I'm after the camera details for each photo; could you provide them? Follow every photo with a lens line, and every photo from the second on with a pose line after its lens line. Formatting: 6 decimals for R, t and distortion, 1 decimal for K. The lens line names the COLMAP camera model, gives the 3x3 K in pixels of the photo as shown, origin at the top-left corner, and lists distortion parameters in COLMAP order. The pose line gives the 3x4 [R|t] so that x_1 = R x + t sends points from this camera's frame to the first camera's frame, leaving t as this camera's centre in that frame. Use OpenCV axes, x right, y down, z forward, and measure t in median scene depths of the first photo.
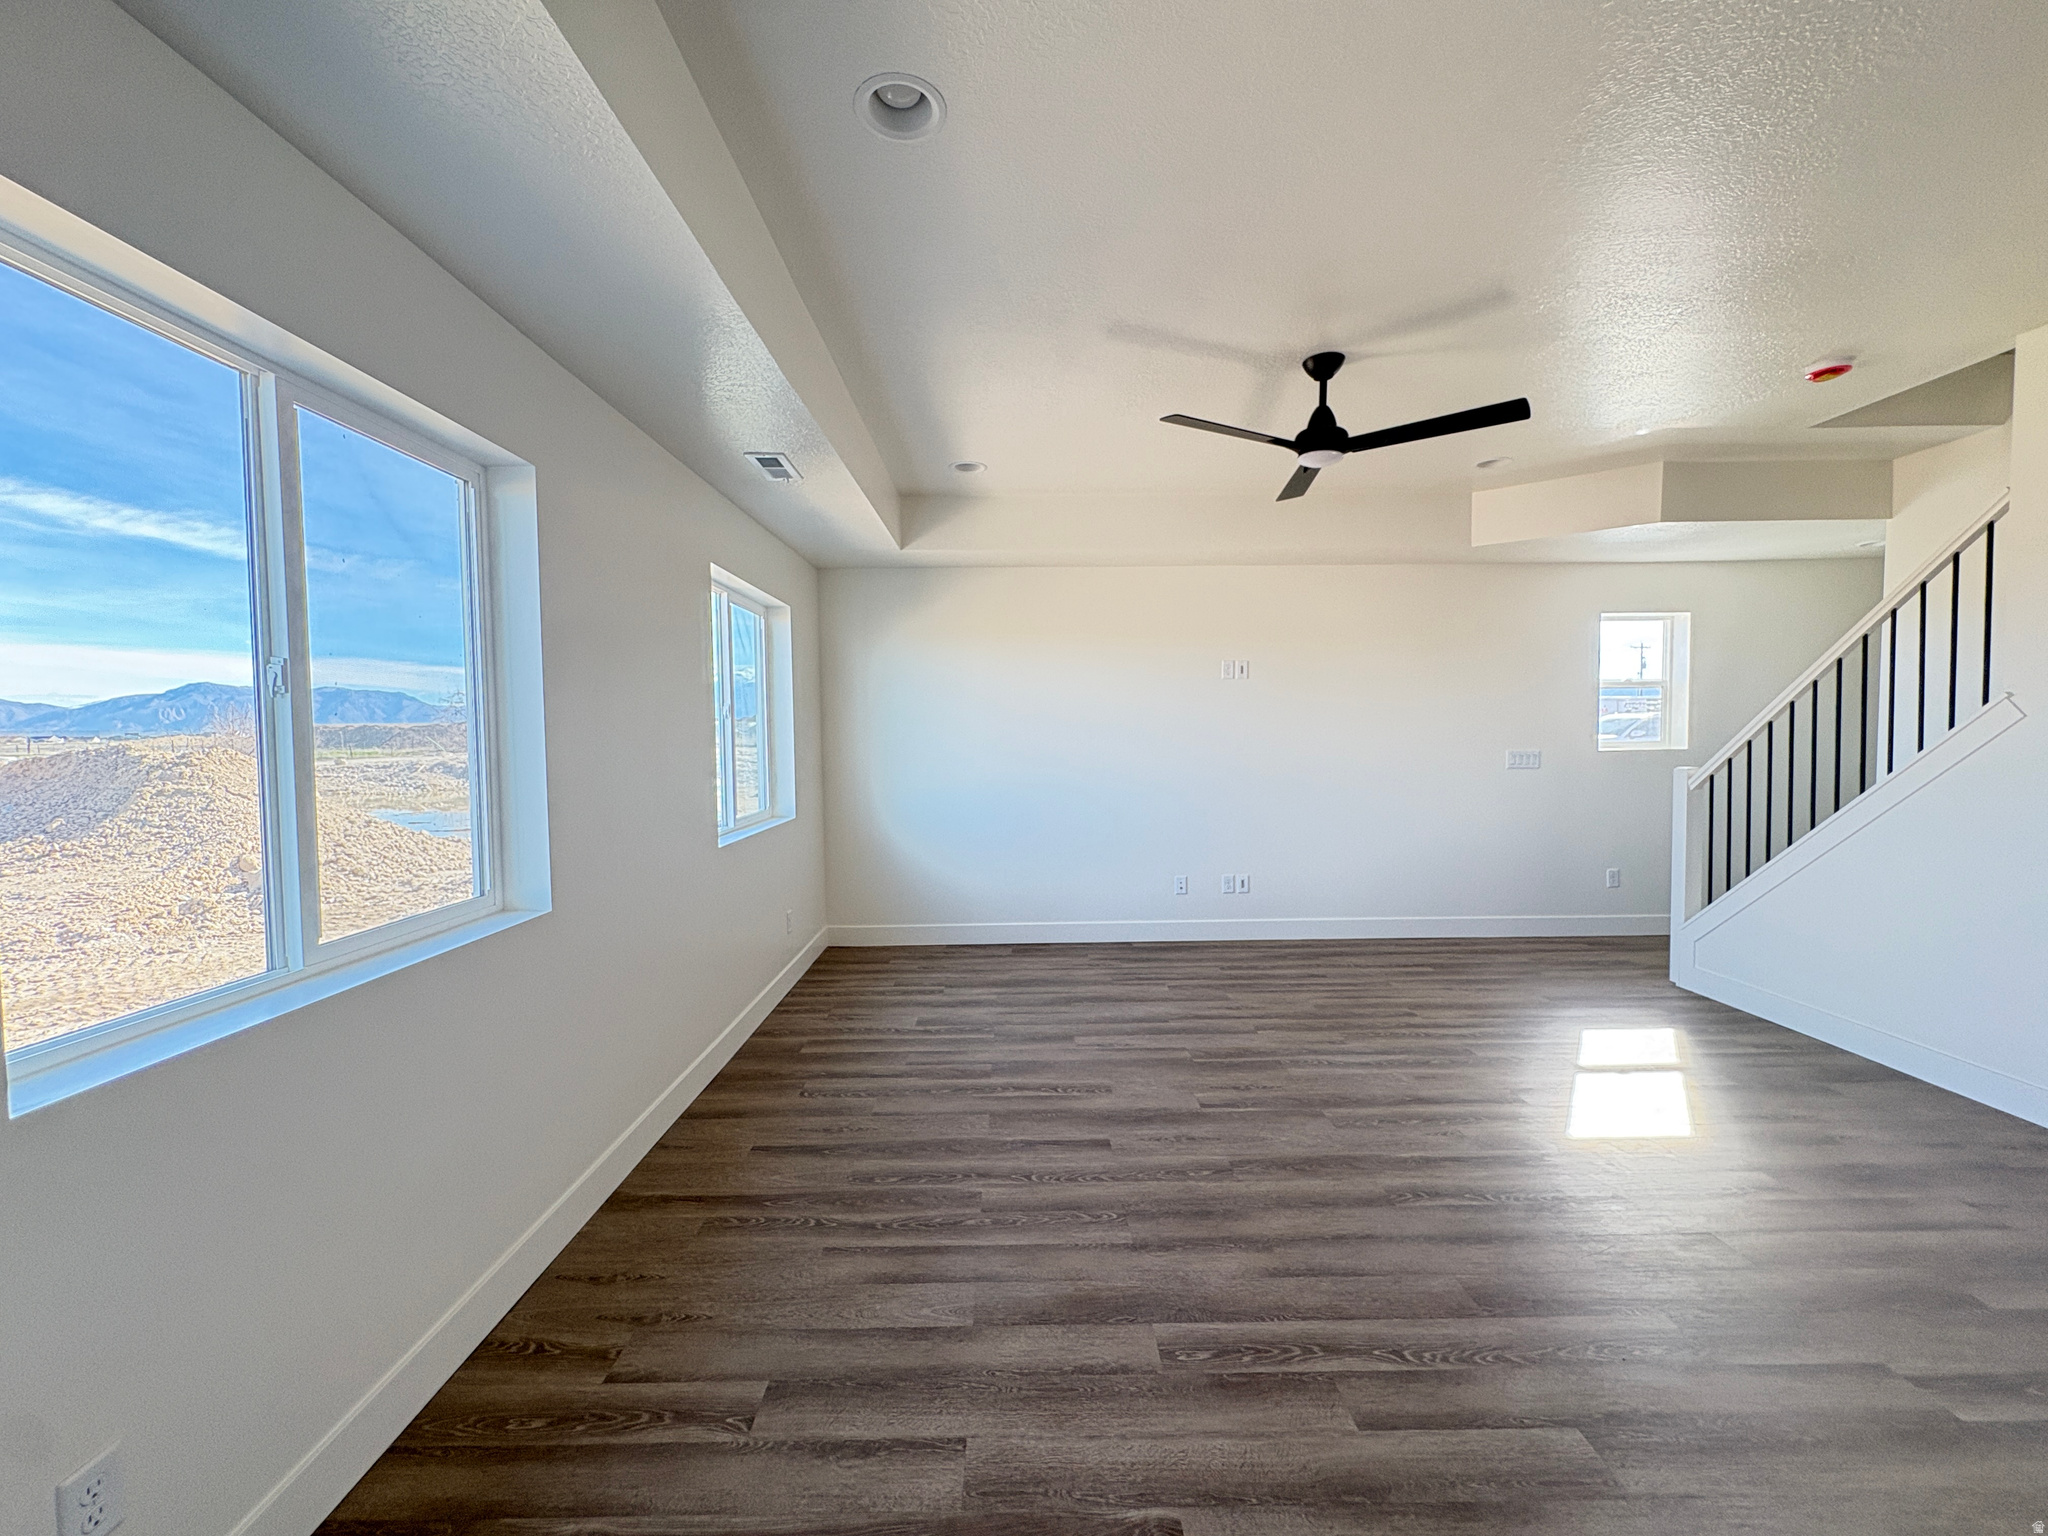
lens RADIAL K [[819.3, 0, 1022.8], [0, 819.3, 765.9], [0, 0, 1]] dist [0.000197, 0.000162]
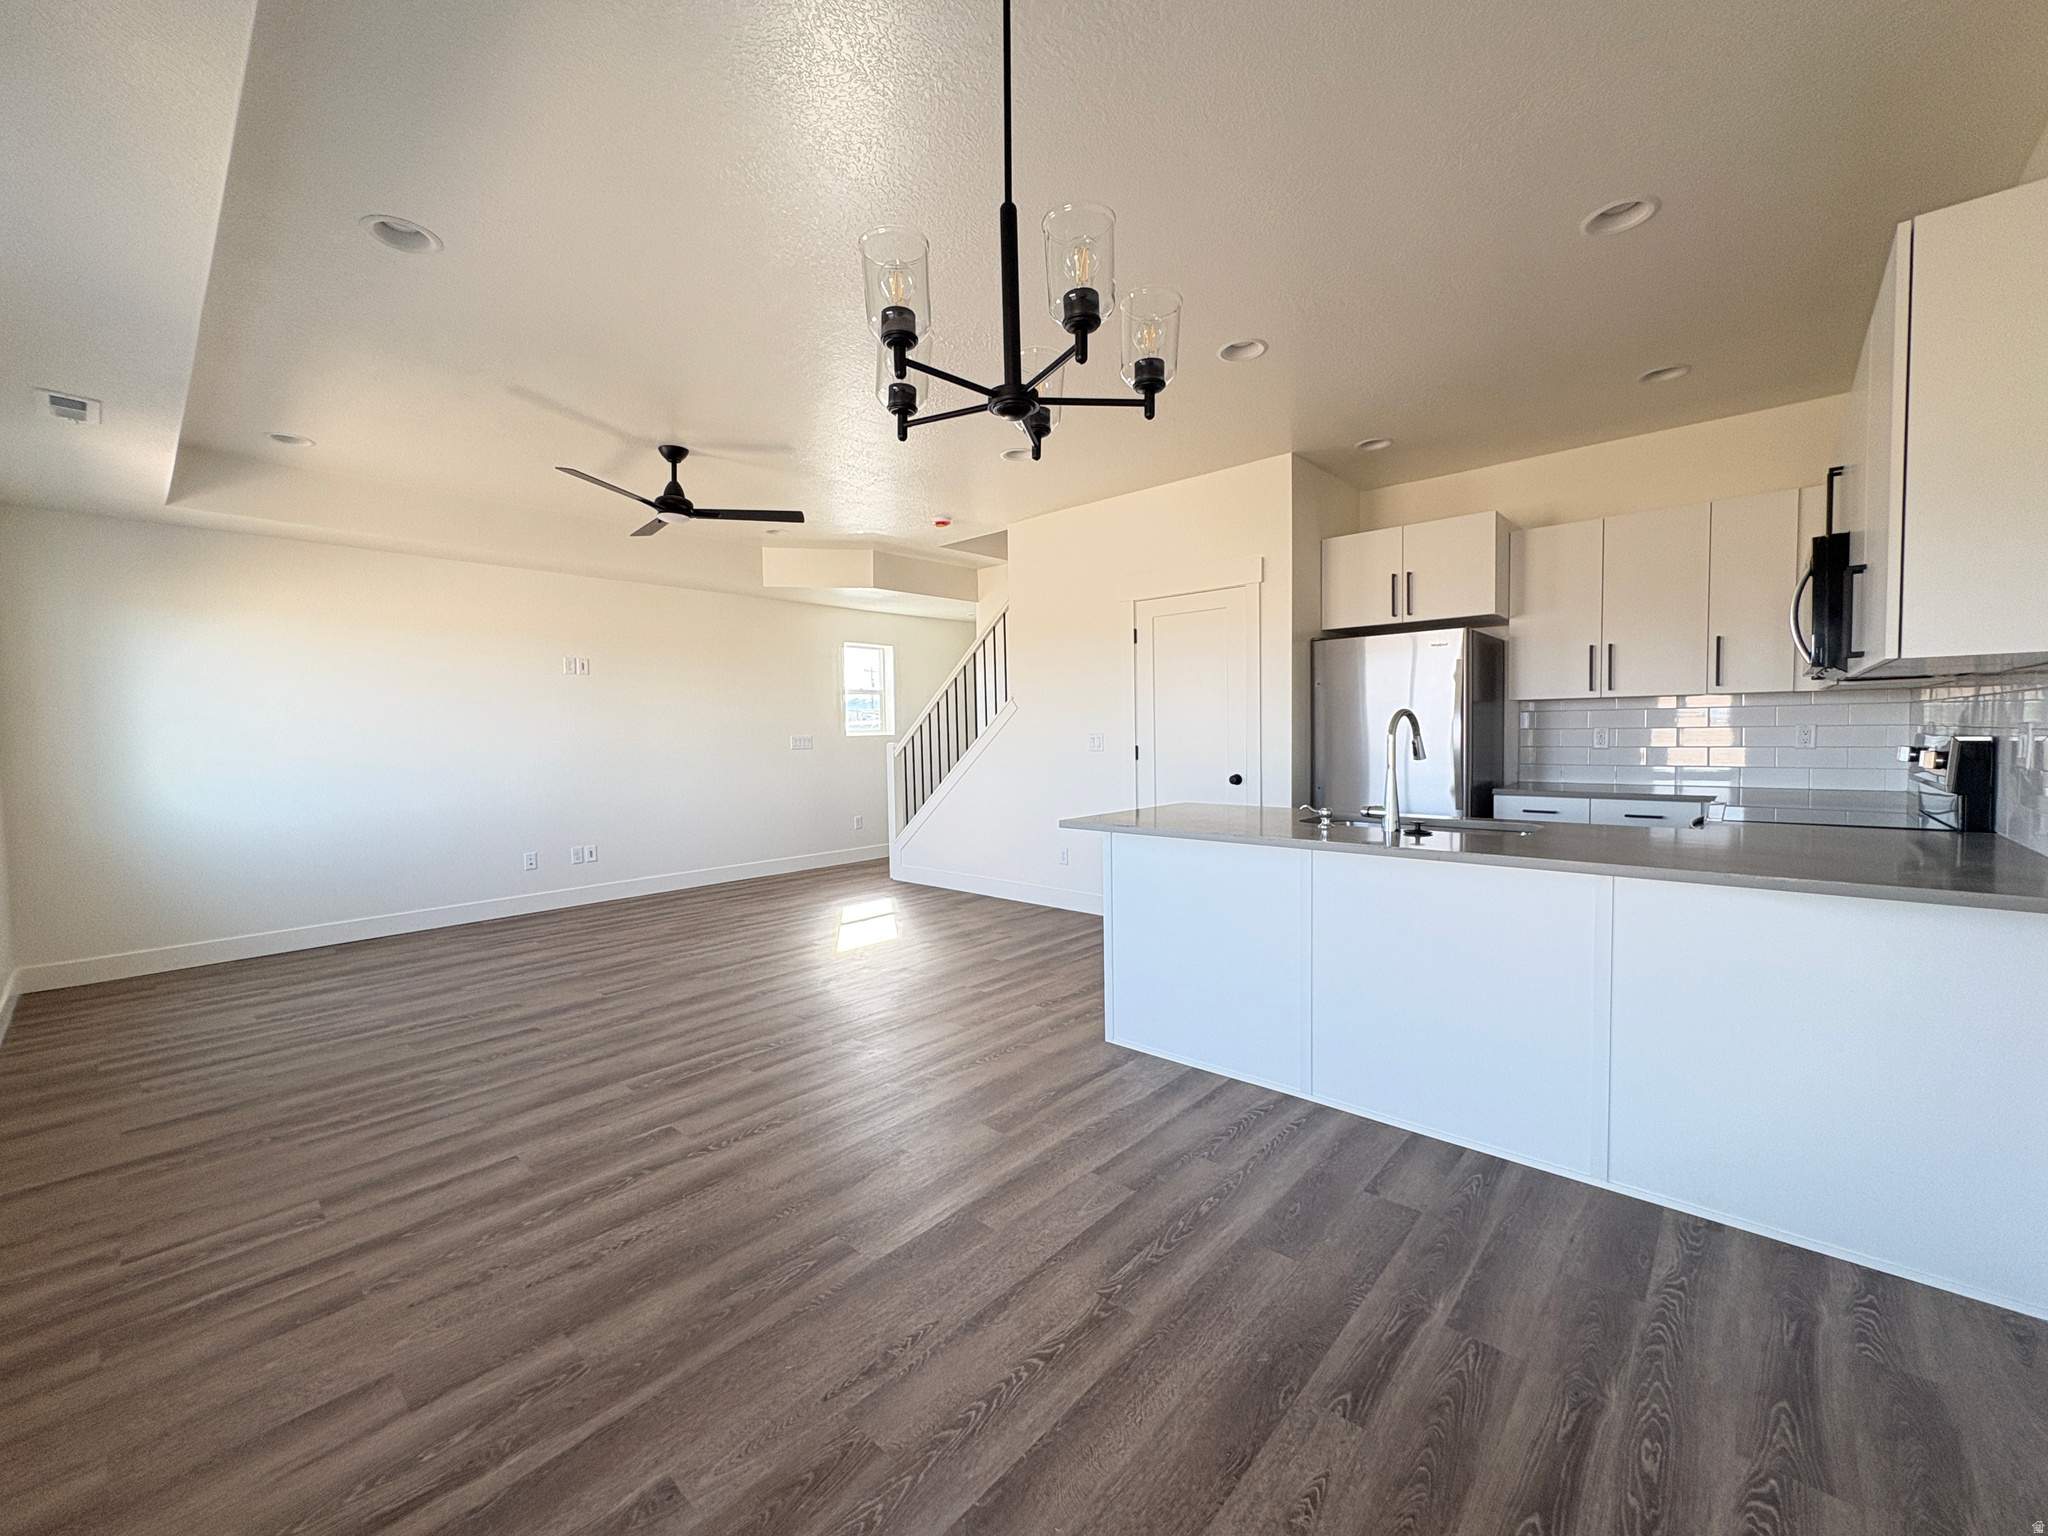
lens RADIAL K [[819.3, 0, 1022.8], [0, 819.3, 765.9], [0, 0, 1]] dist [0.000197, 0.000162]
pose [[0.678190, -0.030869, 0.734238, -0.279626], [0.039734, 0.999196, 0.005307, 0.069133], [-0.733812, 0.025575, 0.678871, -0.391807]]
